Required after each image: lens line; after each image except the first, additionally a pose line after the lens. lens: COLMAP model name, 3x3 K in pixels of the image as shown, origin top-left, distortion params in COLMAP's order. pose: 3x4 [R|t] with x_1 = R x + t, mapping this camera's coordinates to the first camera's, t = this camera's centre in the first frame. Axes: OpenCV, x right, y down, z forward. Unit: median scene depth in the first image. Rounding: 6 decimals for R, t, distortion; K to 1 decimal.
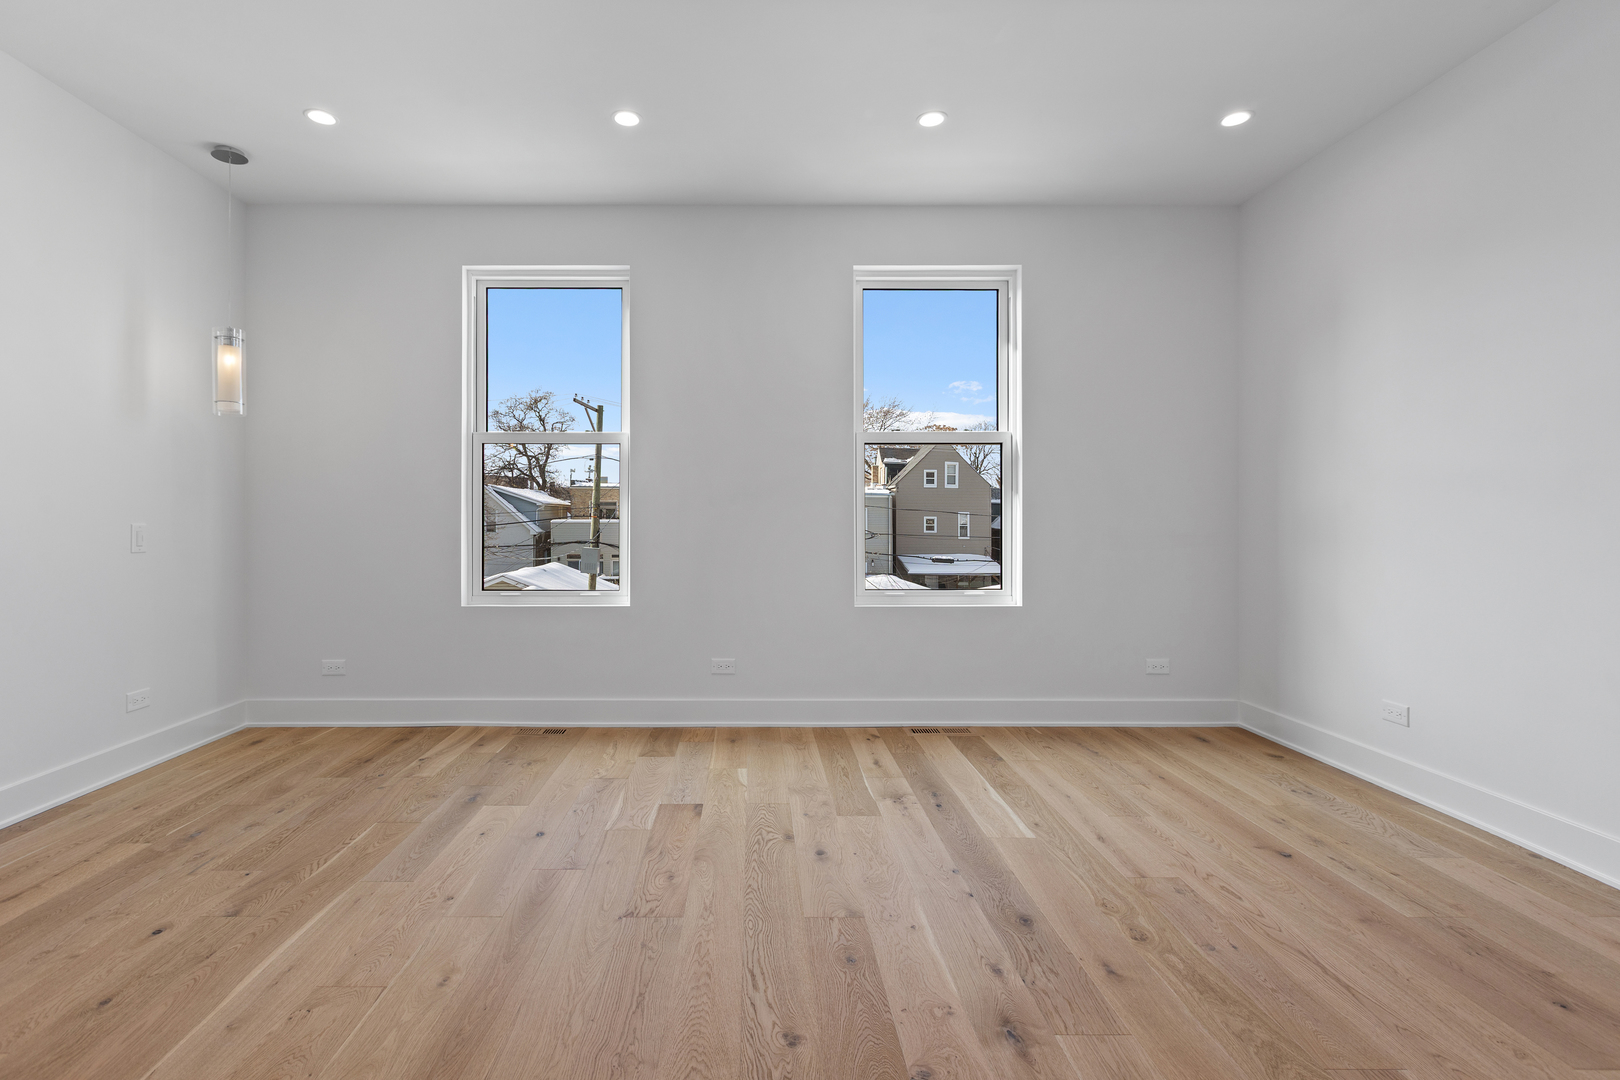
lens RADIAL K [[724.2, 0, 811.1], [0, 724.2, 531.1], [0, 0, 1]] dist [0.001990, -0.001653]
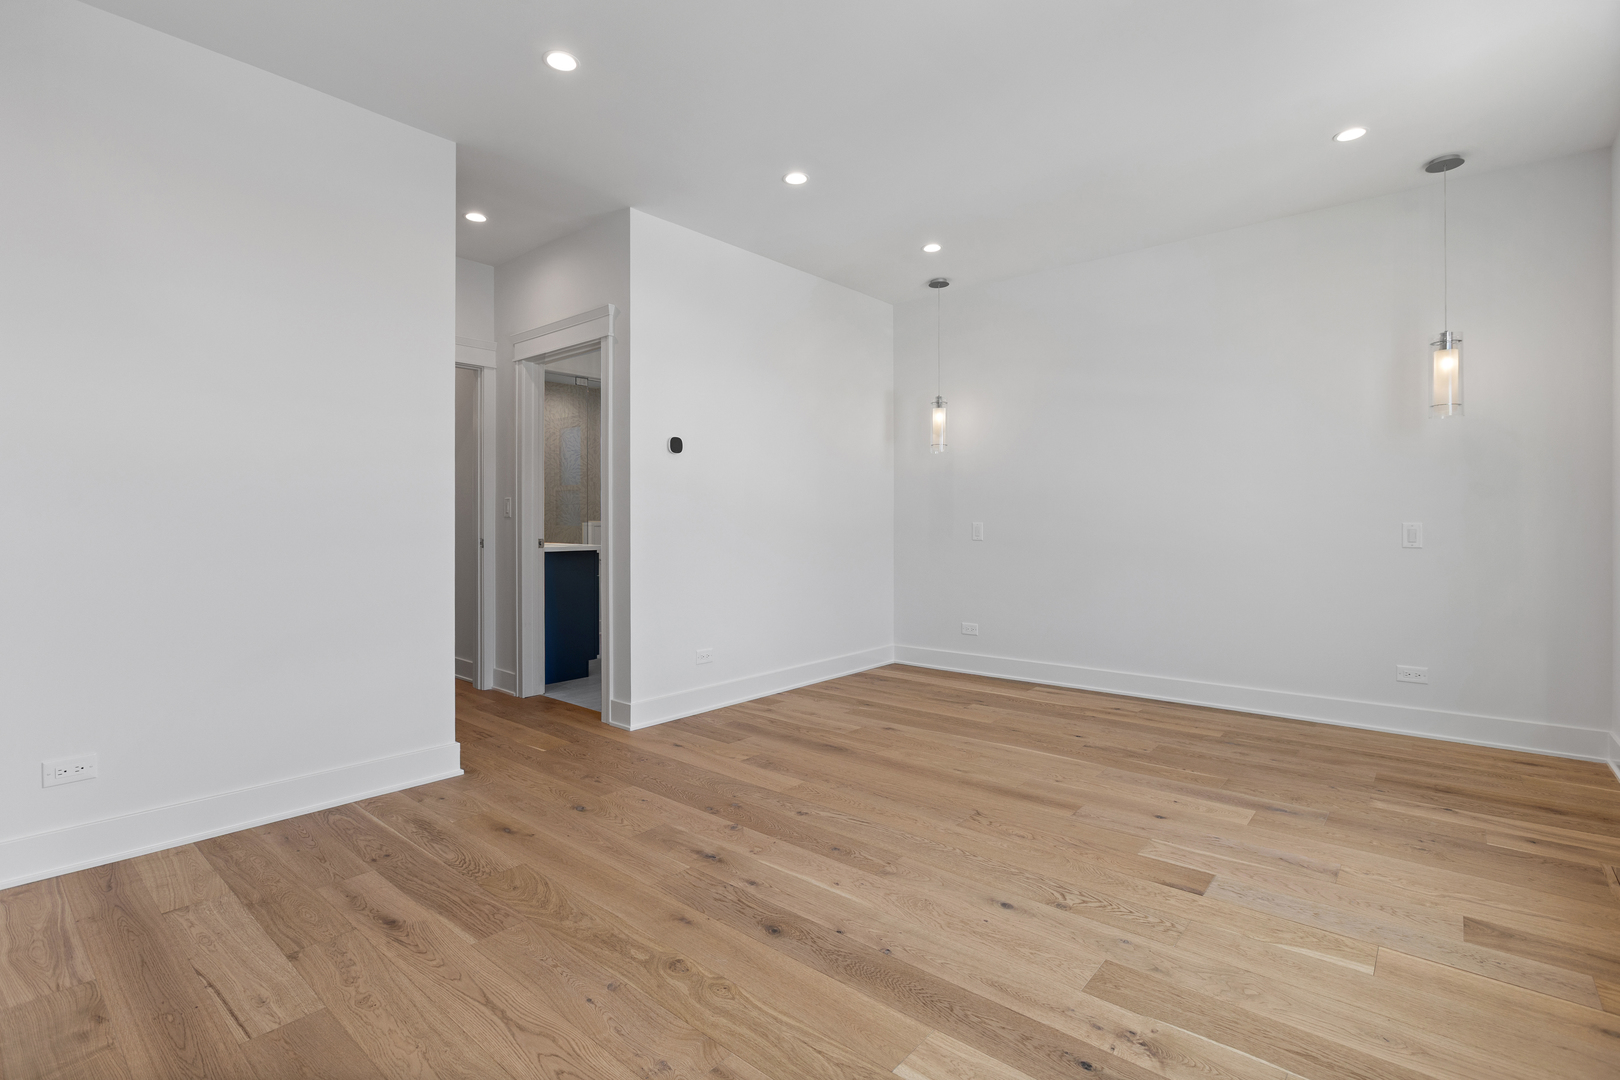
lens RADIAL K [[796.6, 0, 810.6], [0, 796.6, 531.3], [0, 0, 1]] dist [0.000926, 0.000078]
pose [[-0.682594, 0.013503, -0.730673, 1.054199], [-0.008439, 0.999617, 0.026356, -0.044849], [0.730749, 0.024157, -0.682218, 1.765255]]
